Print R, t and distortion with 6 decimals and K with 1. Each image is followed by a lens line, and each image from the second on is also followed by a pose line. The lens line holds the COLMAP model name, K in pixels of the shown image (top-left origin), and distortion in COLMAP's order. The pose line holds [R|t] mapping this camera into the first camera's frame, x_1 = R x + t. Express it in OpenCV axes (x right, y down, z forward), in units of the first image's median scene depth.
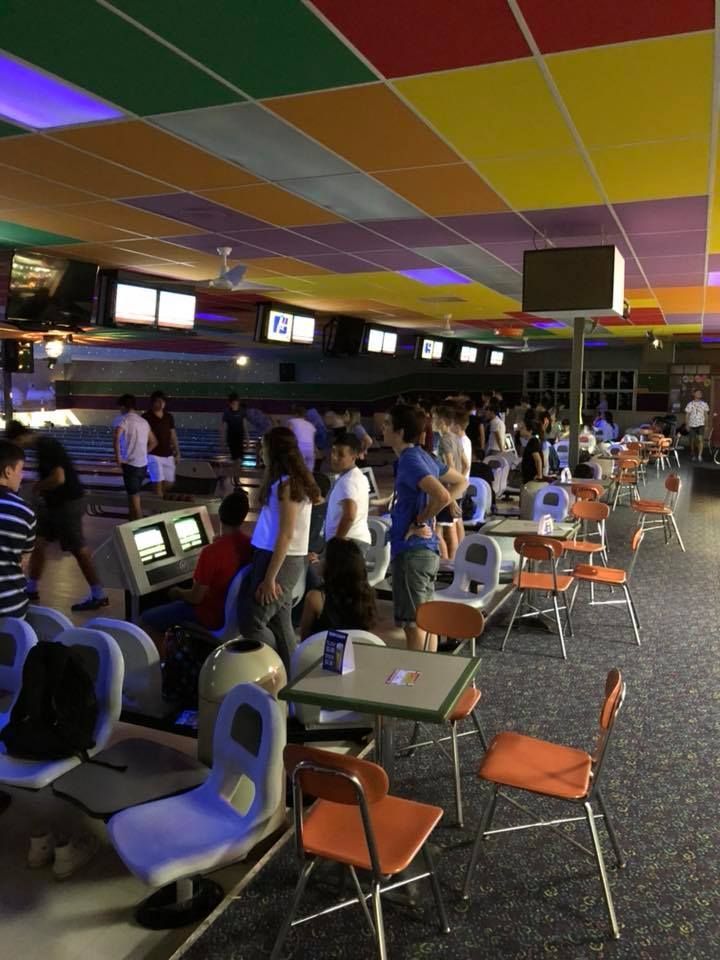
lens RADIAL K [[754.9, 0, 372.0], [0, 754.9, 481.8], [0, 0, 1]] dist [0.067795, -0.203605]
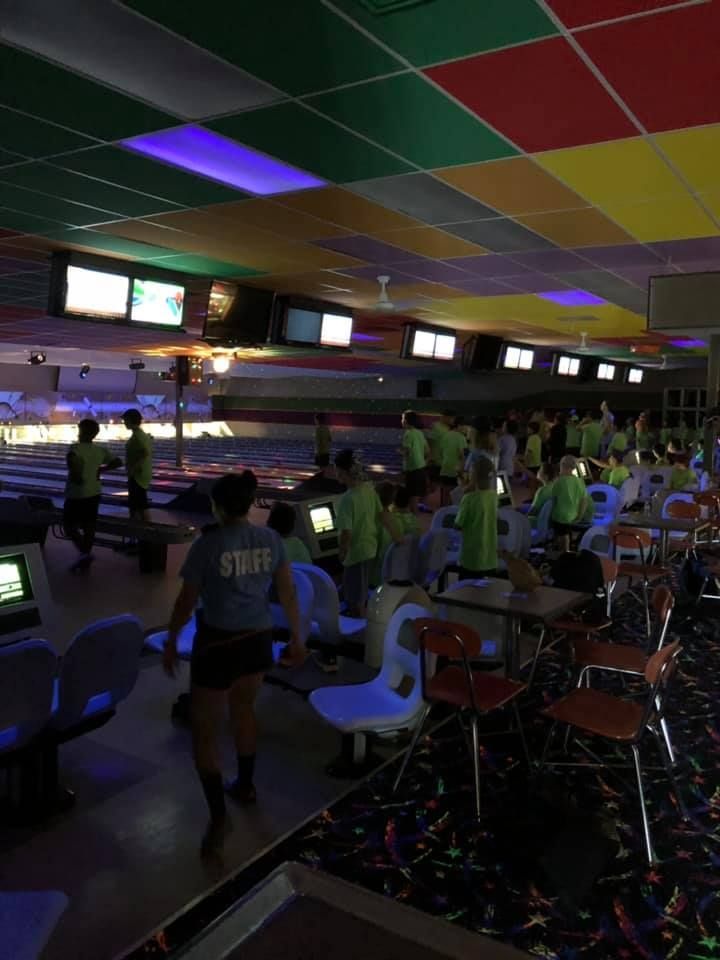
lens RADIAL K [[780.7, 0, 360.0], [0, 780.7, 480.0], [0, 0, 1]] dist [-0.004872, -0.000385]
pose [[0.982864, 0.029537, -0.181949, -0.001109], [-0.035324, 0.998965, -0.028648, 0.022486], [0.180915, 0.034584, 0.982891, -0.100083]]
